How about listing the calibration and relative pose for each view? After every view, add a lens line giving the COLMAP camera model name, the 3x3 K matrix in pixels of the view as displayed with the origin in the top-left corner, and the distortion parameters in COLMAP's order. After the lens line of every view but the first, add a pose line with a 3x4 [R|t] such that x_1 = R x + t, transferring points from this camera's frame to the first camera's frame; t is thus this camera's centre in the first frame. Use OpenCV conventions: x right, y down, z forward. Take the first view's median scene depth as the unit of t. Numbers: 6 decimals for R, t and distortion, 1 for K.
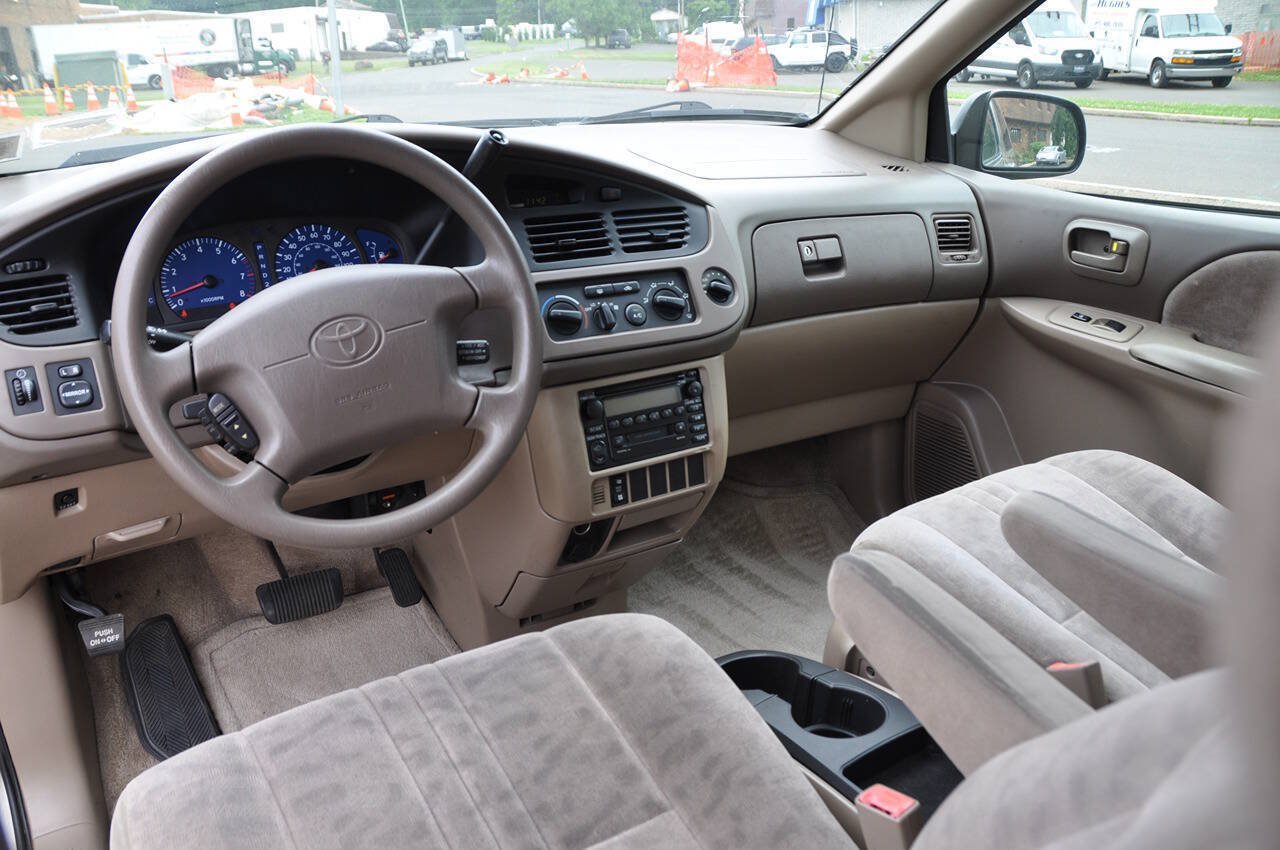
lens RADIAL K [[998.3, 0, 613.3], [0, 998.3, 466.5], [0, 0, 1]] dist [-0.185243, 0.132765]
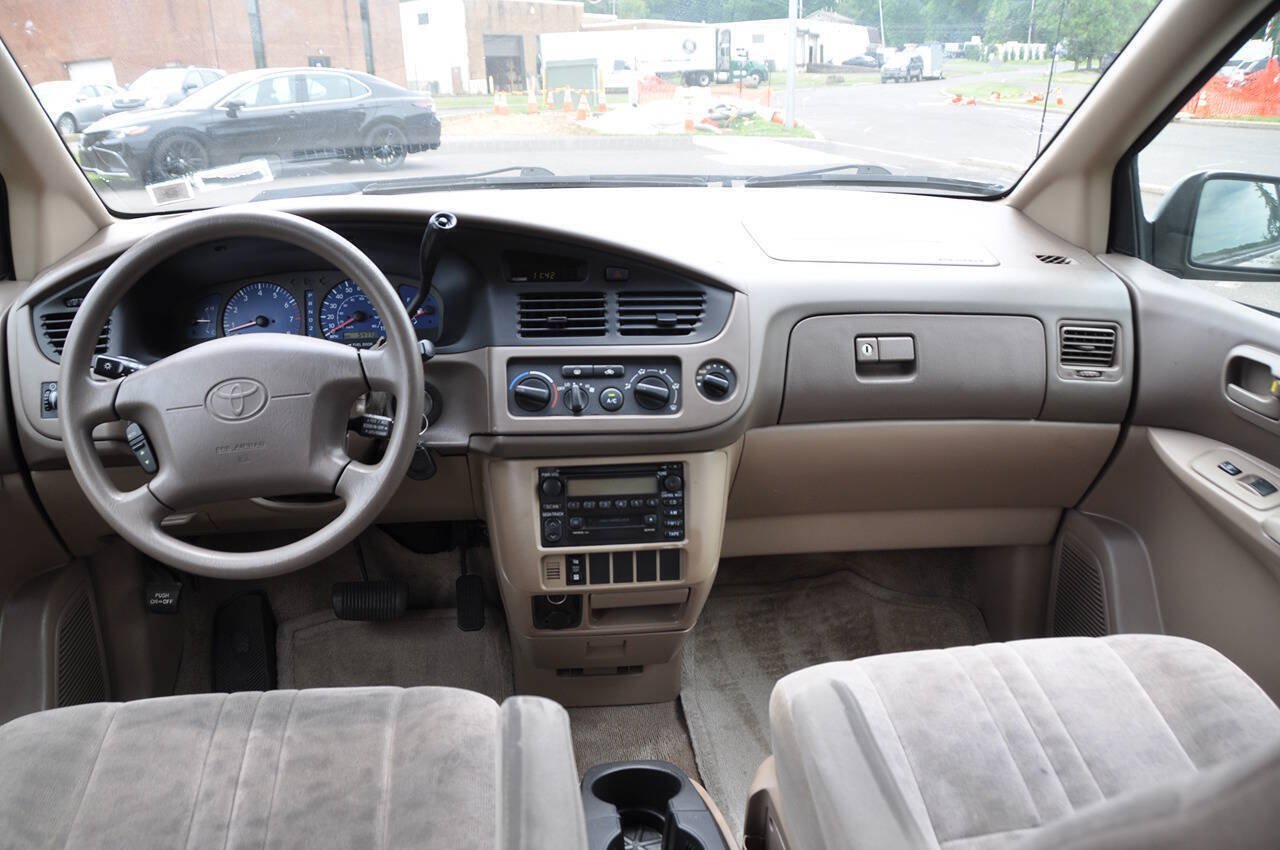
lens RADIAL K [[993.9, 0, 612.6], [0, 993.9, 478.4], [0, 0, 1]] dist [-0.146834, 0.082969]
pose [[0.896492, 0.169707, -0.409271, 0.391680], [-0.170232, 0.984766, 0.035454, -0.098562], [0.409052, 0.037887, 0.911724, 0.092782]]
